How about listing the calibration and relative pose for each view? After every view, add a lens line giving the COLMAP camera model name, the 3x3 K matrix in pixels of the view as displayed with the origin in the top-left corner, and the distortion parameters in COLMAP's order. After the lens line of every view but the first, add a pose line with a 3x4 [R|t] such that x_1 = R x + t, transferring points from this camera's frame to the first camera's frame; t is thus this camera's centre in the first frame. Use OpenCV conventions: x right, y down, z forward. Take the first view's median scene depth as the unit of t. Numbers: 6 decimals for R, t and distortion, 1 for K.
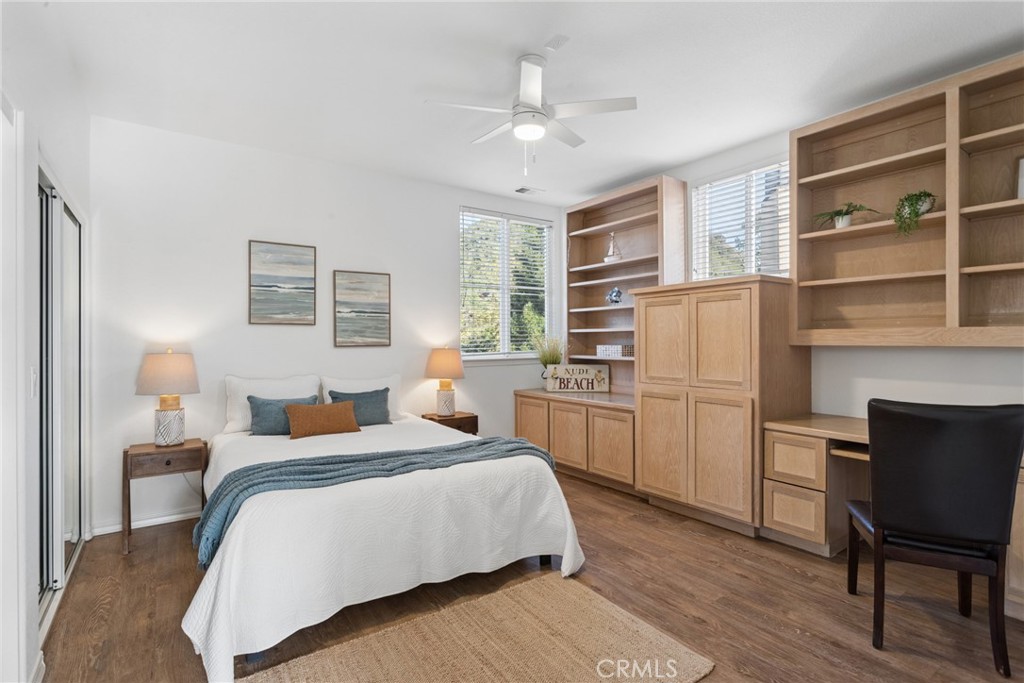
lens RADIAL K [[504.0, 0, 514.6], [0, 504.0, 339.9], [0, 0, 1]] dist [-0.018444, 0.007861]
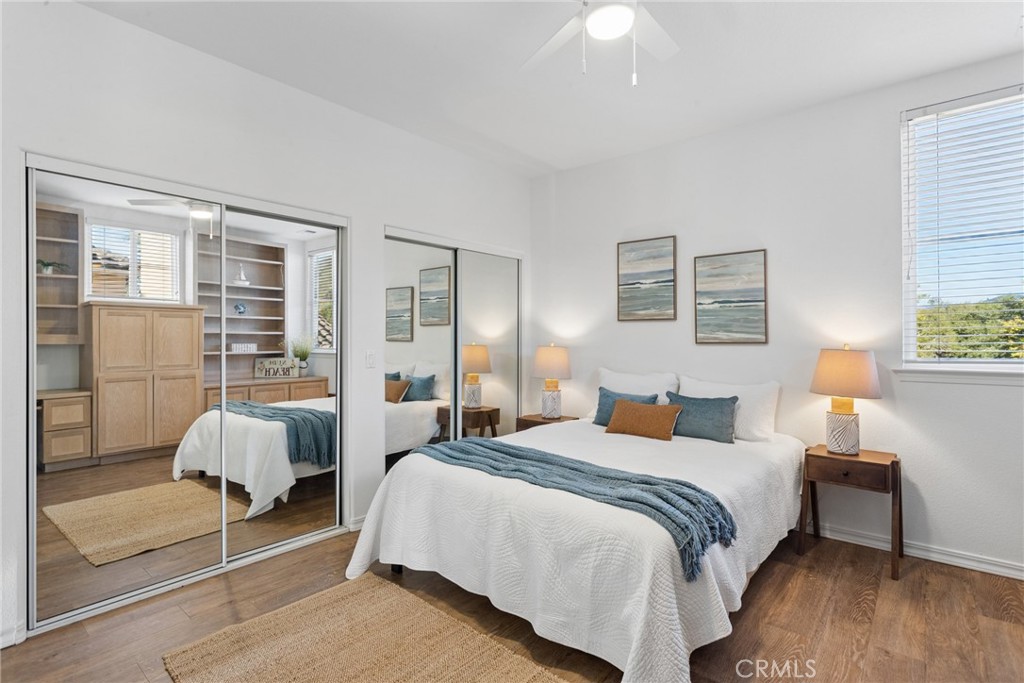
lens RADIAL K [[504.0, 0, 514.5], [0, 504.0, 338.9], [0, 0, 1]] dist [-0.018444, 0.007861]
pose [[0.230925, 0.005394, -0.972957, 0.435635], [-0.000906, 0.999985, 0.005328, 0.000866], [0.972971, -0.000349, 0.230926, 0.496457]]
